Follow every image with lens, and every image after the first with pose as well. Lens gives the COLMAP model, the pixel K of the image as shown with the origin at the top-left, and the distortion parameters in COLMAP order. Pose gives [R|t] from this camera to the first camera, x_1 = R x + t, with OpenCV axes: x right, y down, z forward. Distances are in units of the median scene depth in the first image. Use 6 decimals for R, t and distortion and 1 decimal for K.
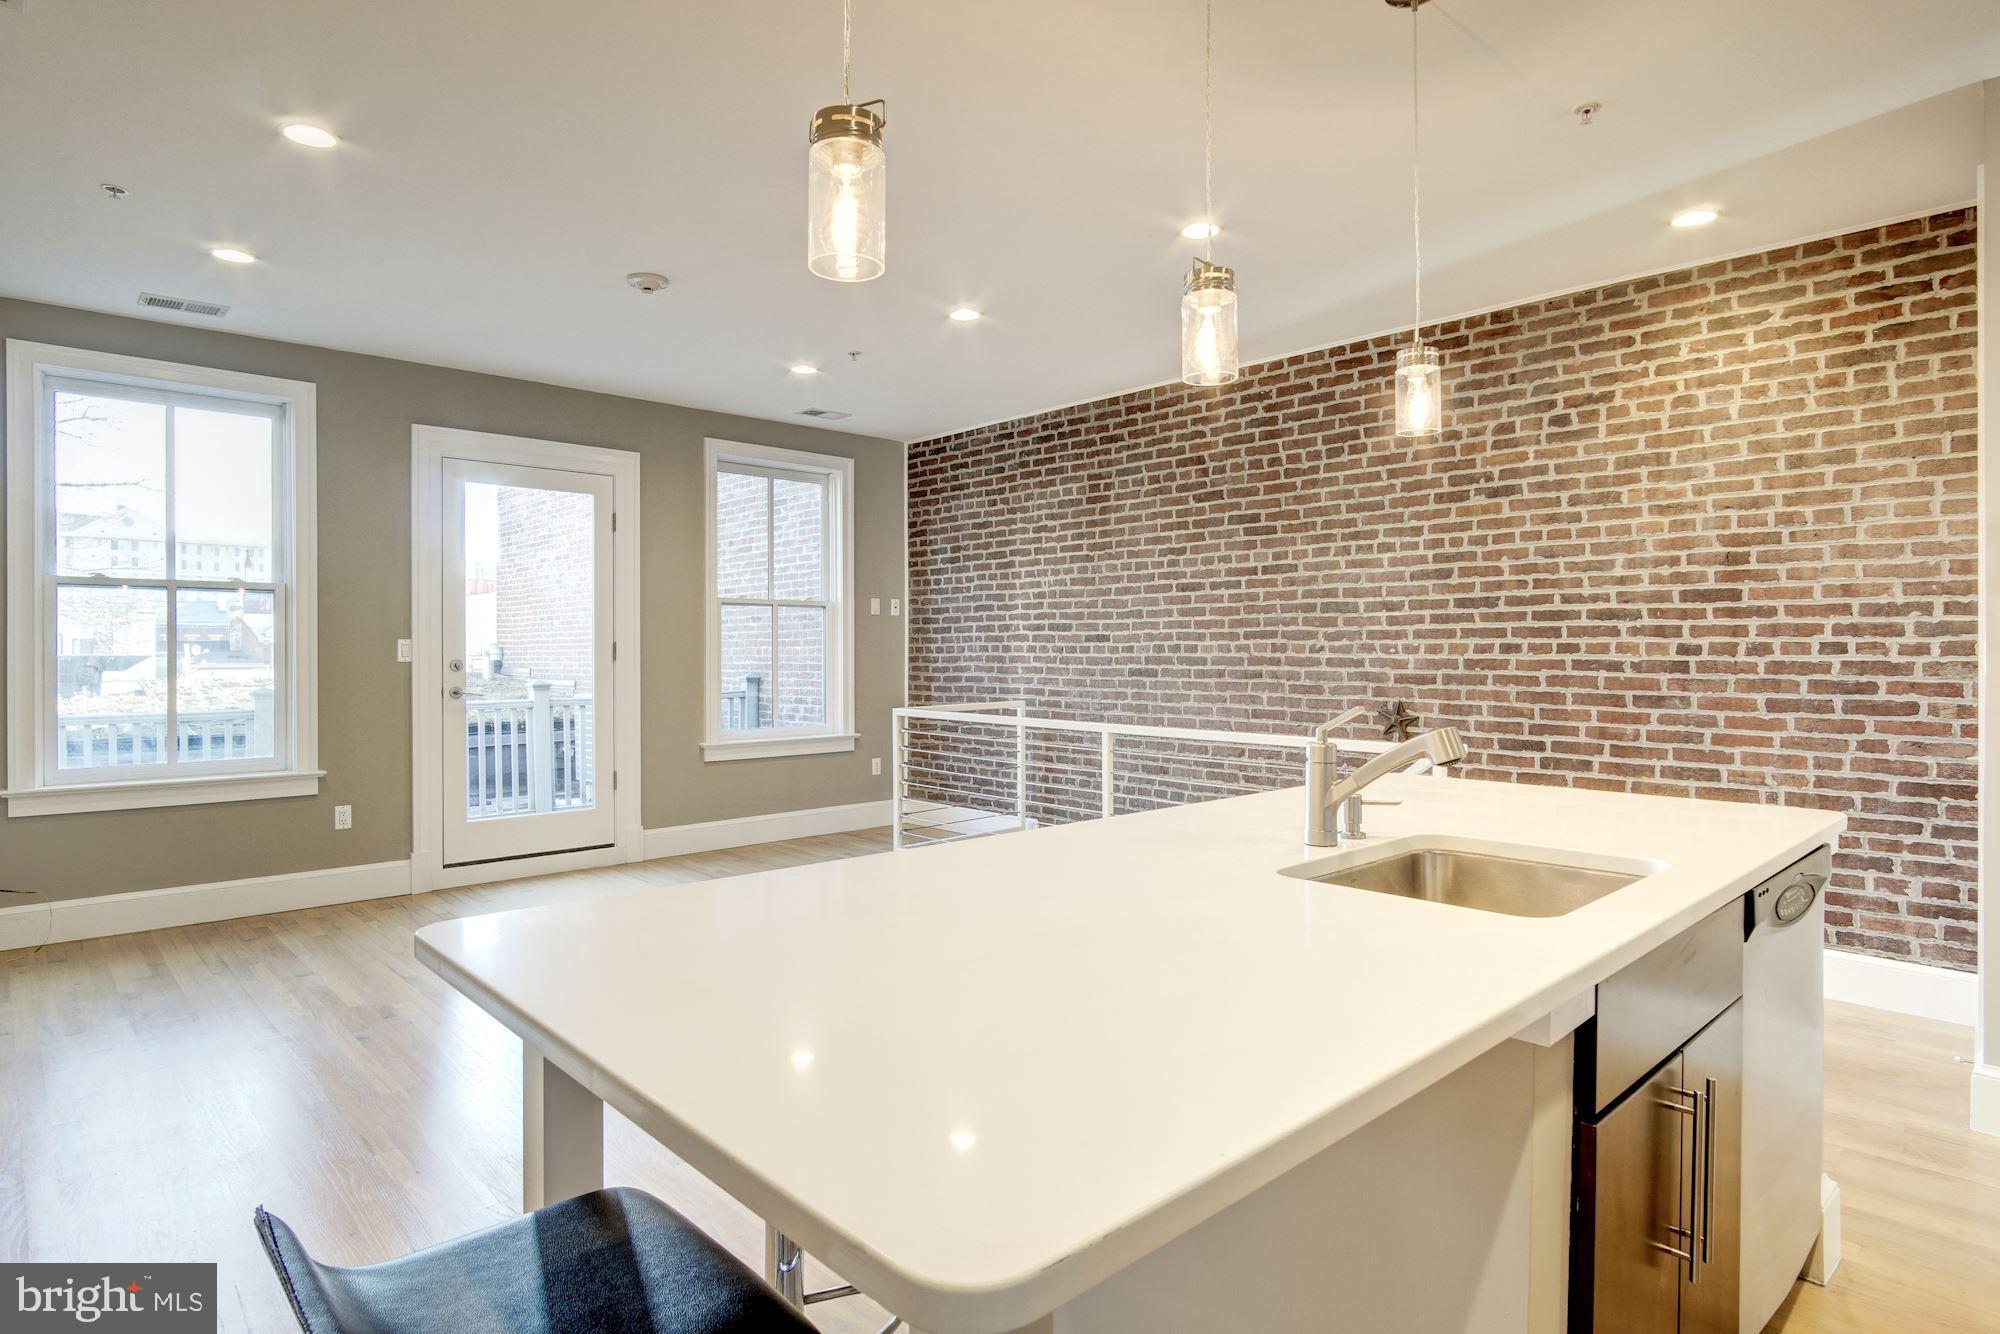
lens RADIAL K [[1077.8, 0, 989.9], [0, 1077.8, 646.2], [0, 0, 1]] dist [-0.011333, 0.005886]
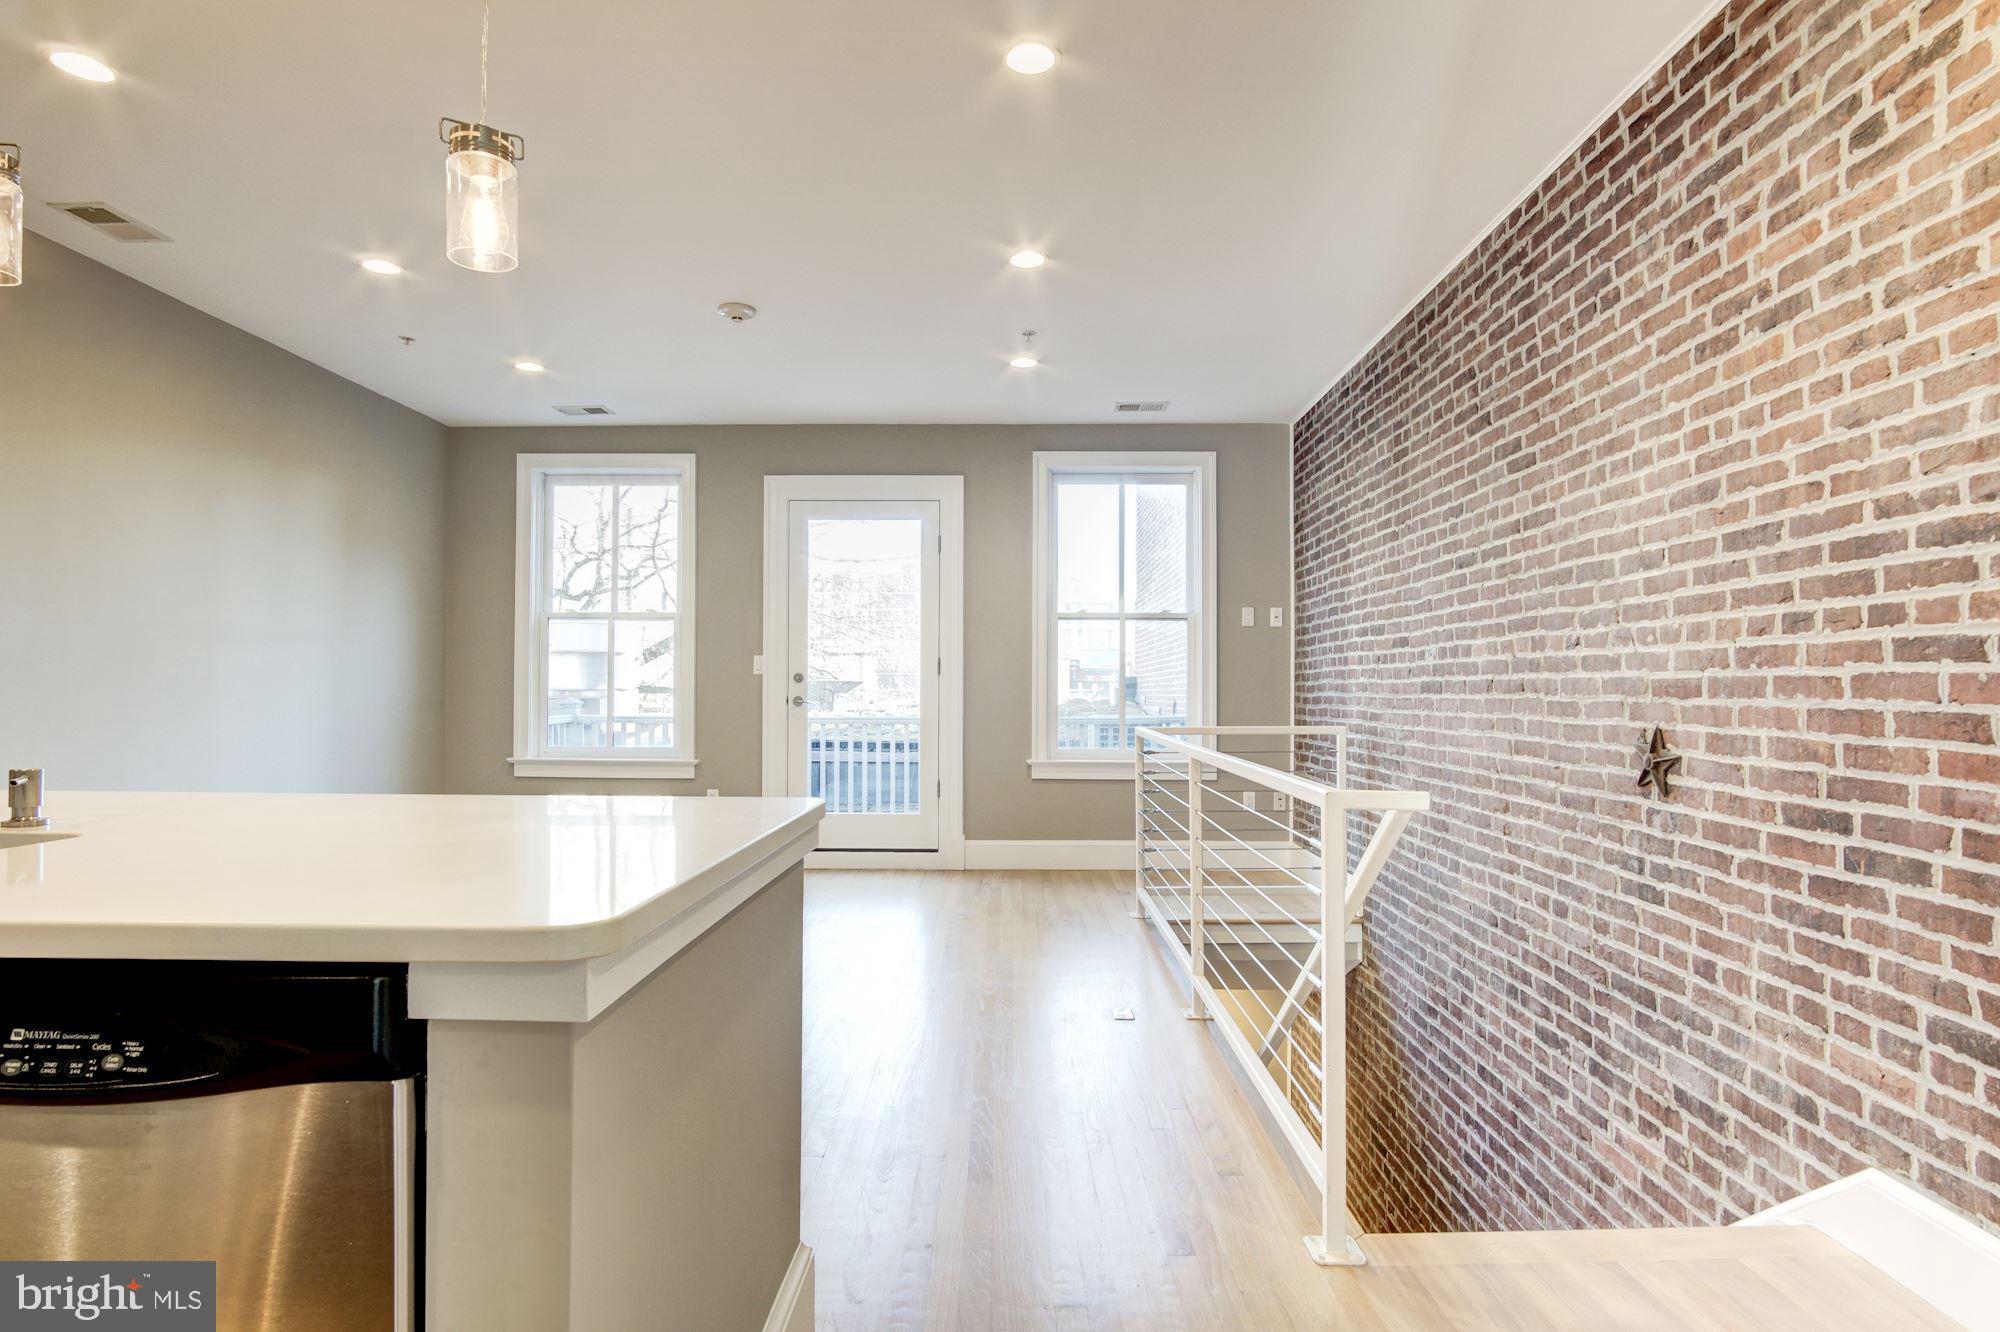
lens RADIAL K [[1077.8, 0, 996.8], [0, 1077.8, 667.6], [0, 0, 1]] dist [-0.011333, 0.005886]
pose [[0.718061, -0.010191, -0.695906, 0.556520], [-0.003599, 0.999825, -0.018356, 0.032897], [0.695971, 0.015685, 0.717899, 0.383826]]
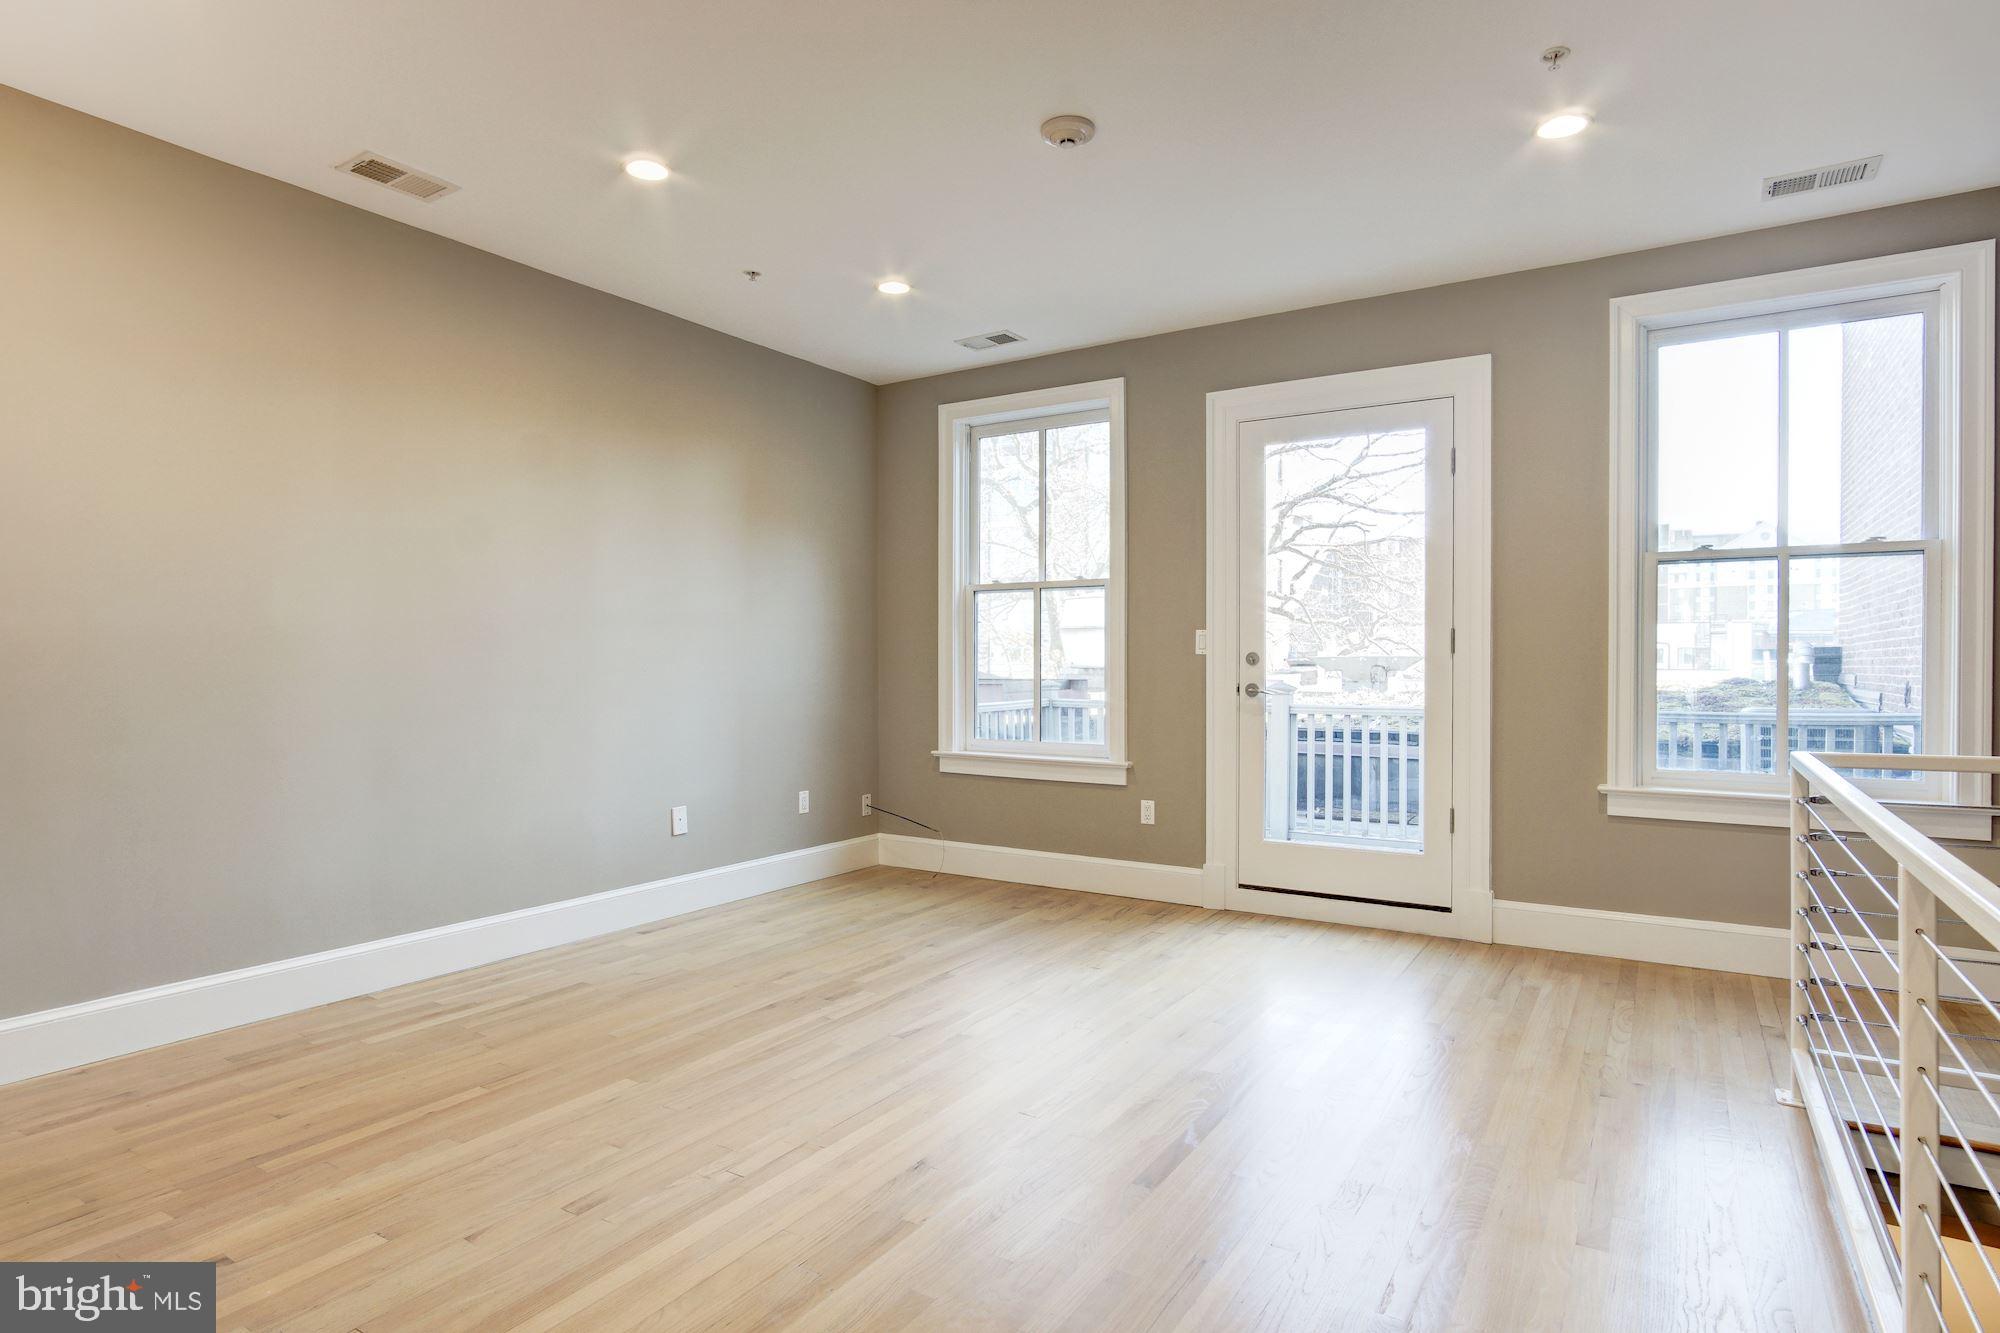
lens RADIAL K [[1077.8, 0, 996.6], [0, 1077.8, 671.1], [0, 0, 1]] dist [-0.011333, 0.005886]
pose [[0.251095, 0.010977, -0.967900, 0.353047], [0.002497, 0.999925, 0.011988, 0.020647], [0.967959, -0.005427, 0.251049, 0.702995]]
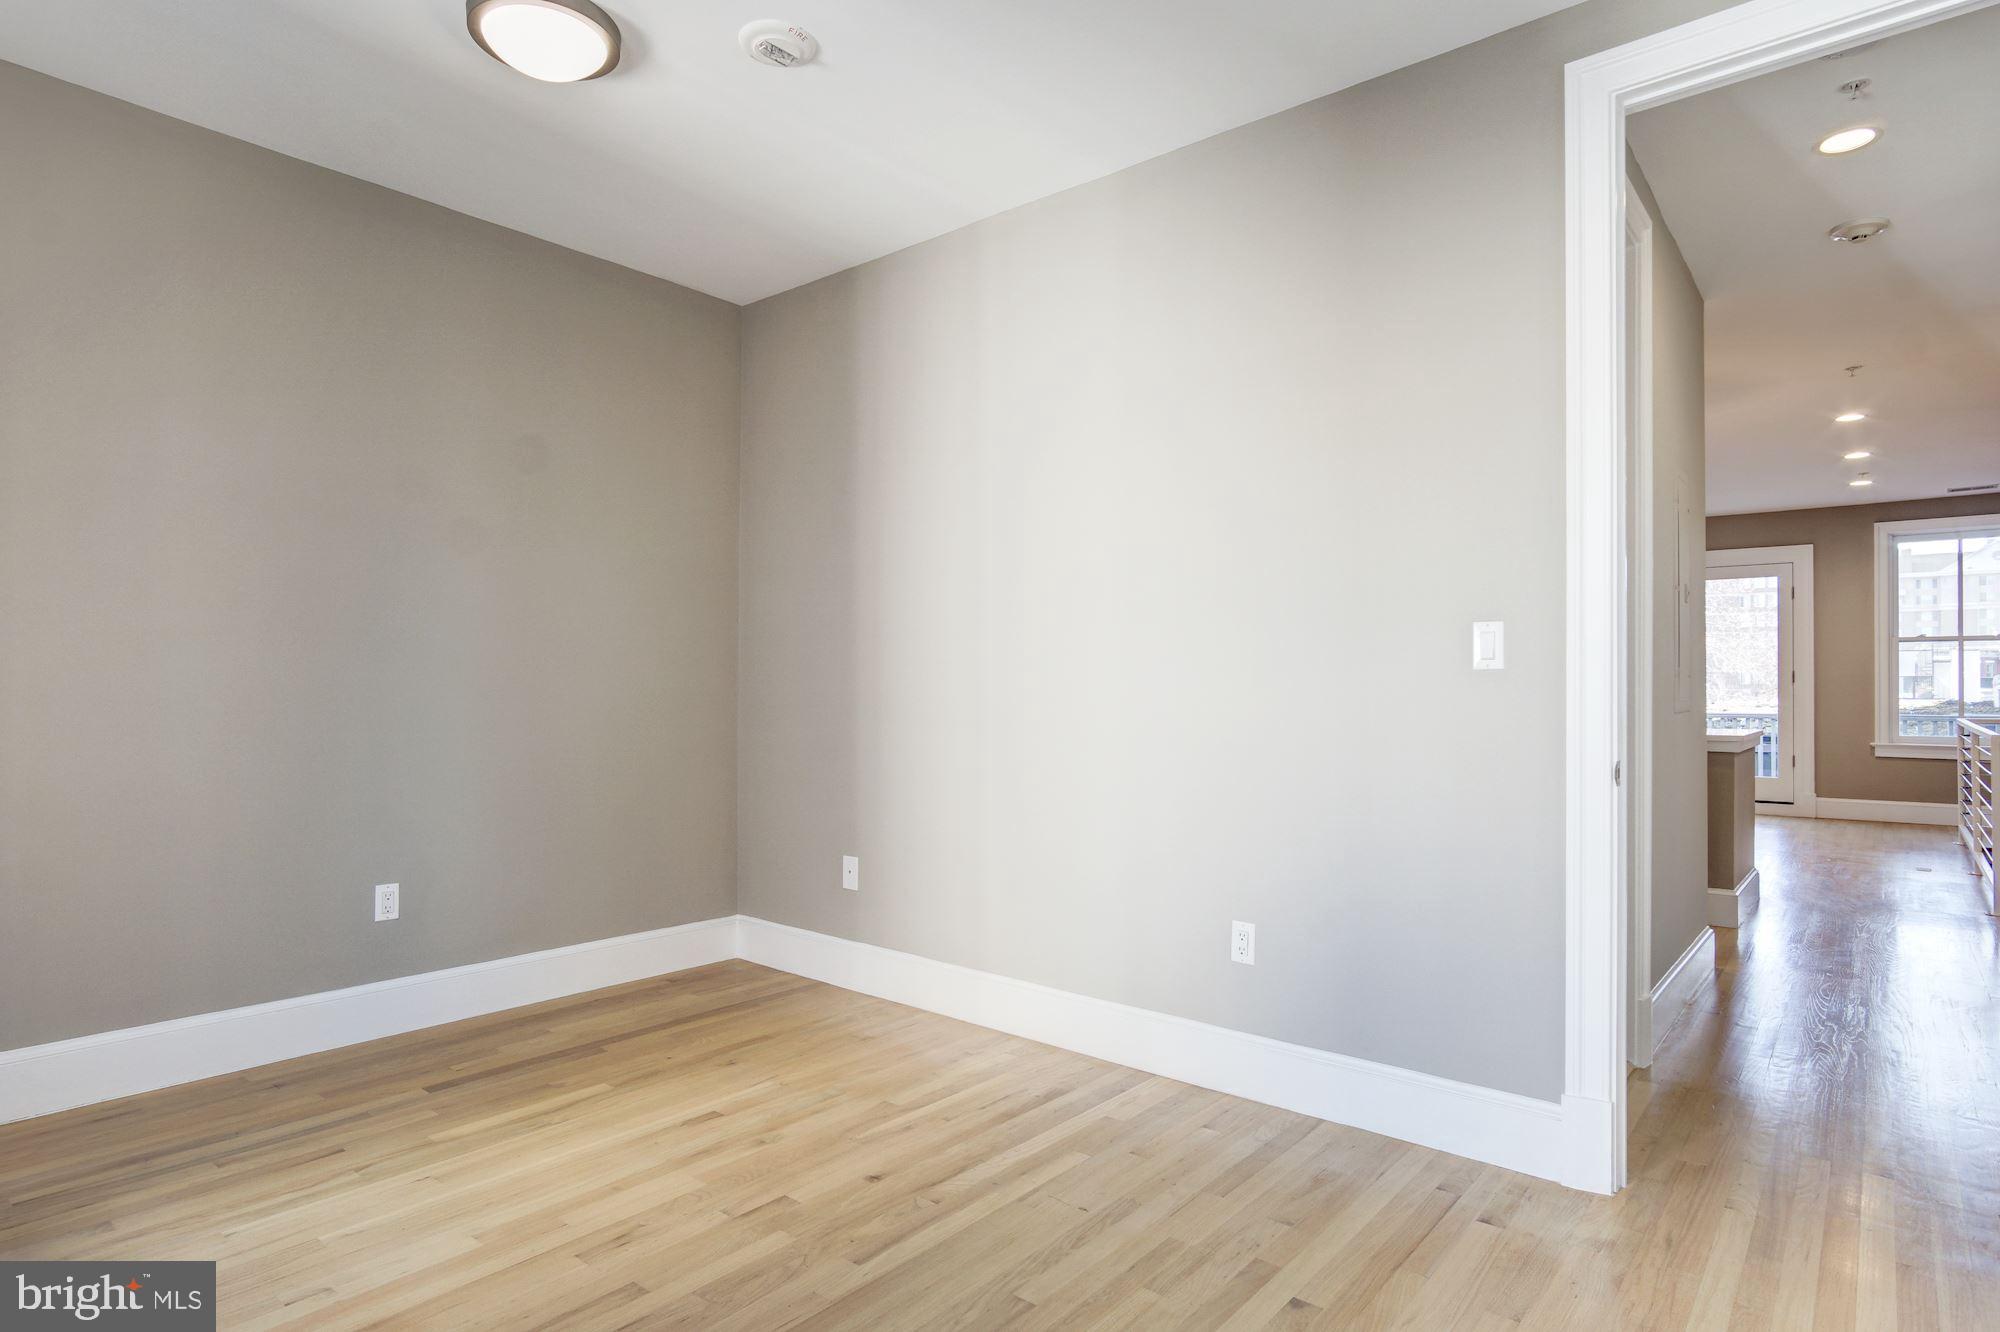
lens RADIAL K [[1077.8, 0, 1010.8], [0, 1077.8, 678.9], [0, 0, 1]] dist [-0.011333, 0.005886]
pose [[0.129808, -0.004645, -0.991528, 1.346055], [0.000164, 0.999989, -0.004663, 0.018834], [0.991539, 0.000442, 0.129807, -0.391134]]
